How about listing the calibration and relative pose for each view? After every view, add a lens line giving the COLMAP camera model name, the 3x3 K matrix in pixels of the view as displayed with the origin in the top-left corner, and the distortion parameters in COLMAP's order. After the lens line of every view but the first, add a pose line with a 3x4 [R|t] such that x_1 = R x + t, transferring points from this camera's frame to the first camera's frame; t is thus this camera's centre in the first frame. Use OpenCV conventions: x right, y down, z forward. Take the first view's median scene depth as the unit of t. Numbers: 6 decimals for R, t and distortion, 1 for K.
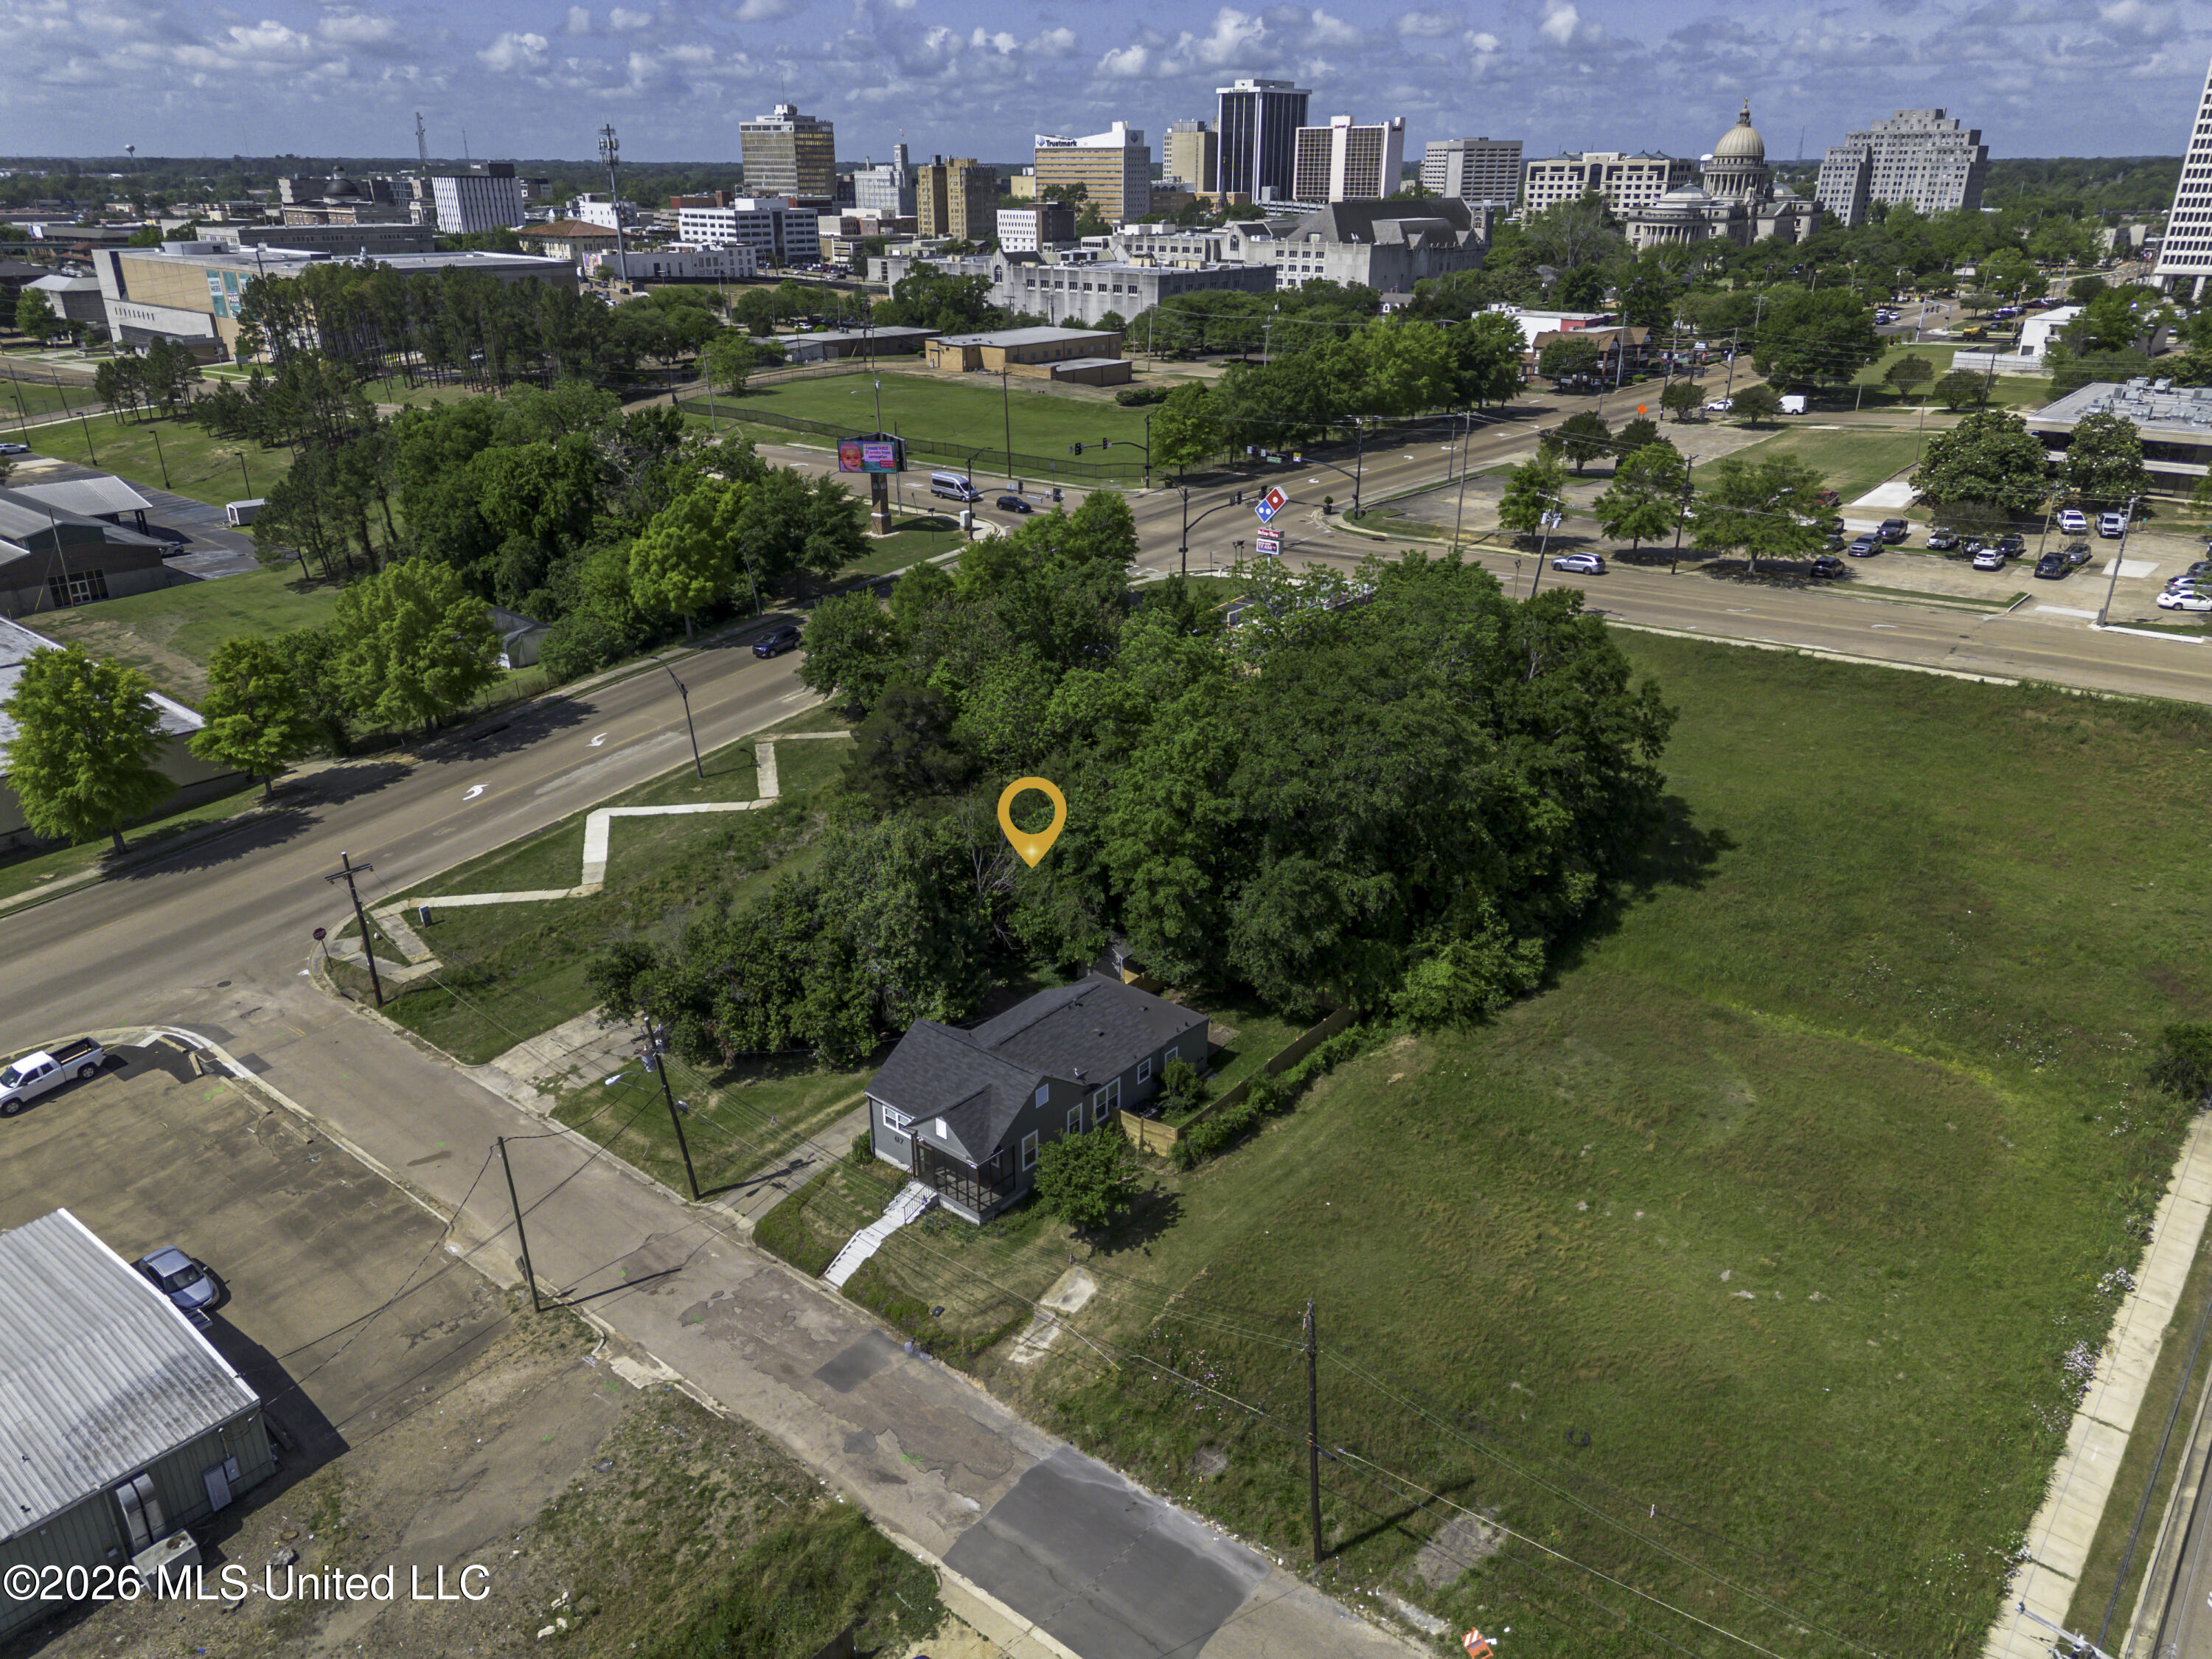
lens RADIAL K [[1562.4, 0, 1106.0], [0, 1562.4, 829.5], [0, 0, 1]] dist [0.077763, -0.069569]
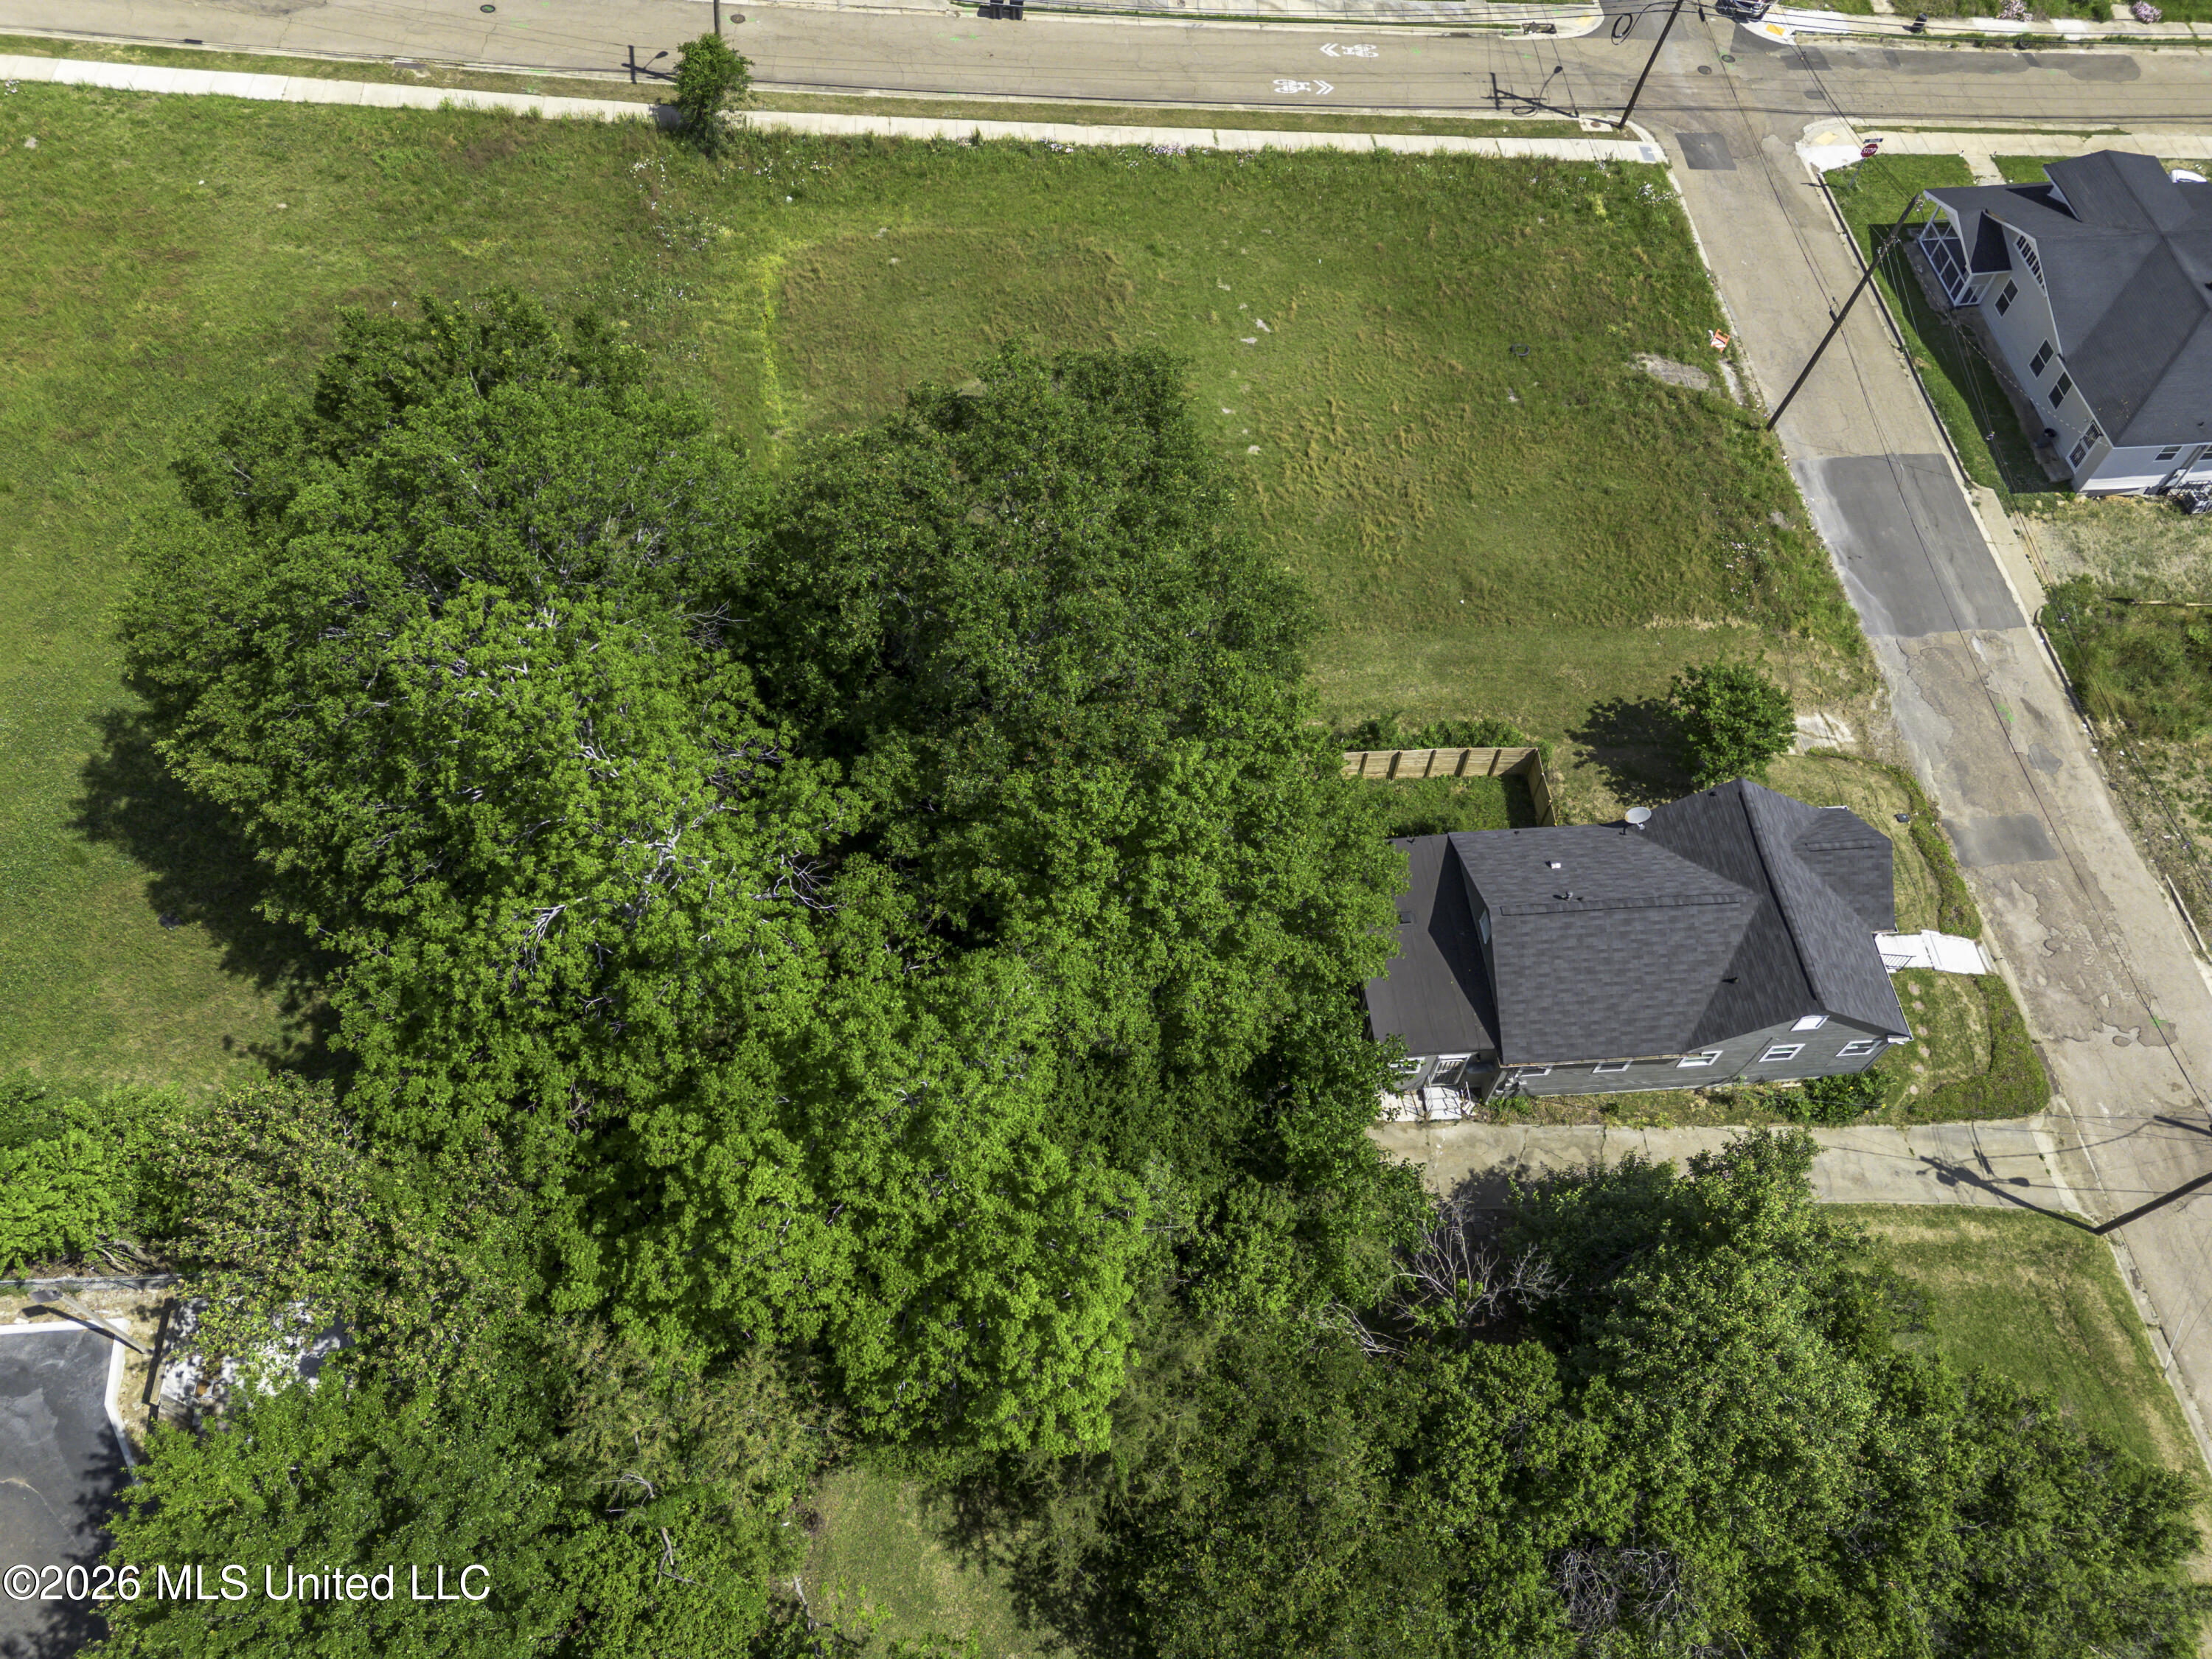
lens RADIAL K [[1571.0, 0, 1103.2], [0, 1571.0, 818.7], [0, 0, 1]] dist [0.081540, -0.075377]
pose [[-0.705680, -0.599868, 0.377060, -0.071065], [0.266057, 0.268880, 0.925698, -0.349803], [-0.656681, 0.753566, -0.030144, 0.733589]]
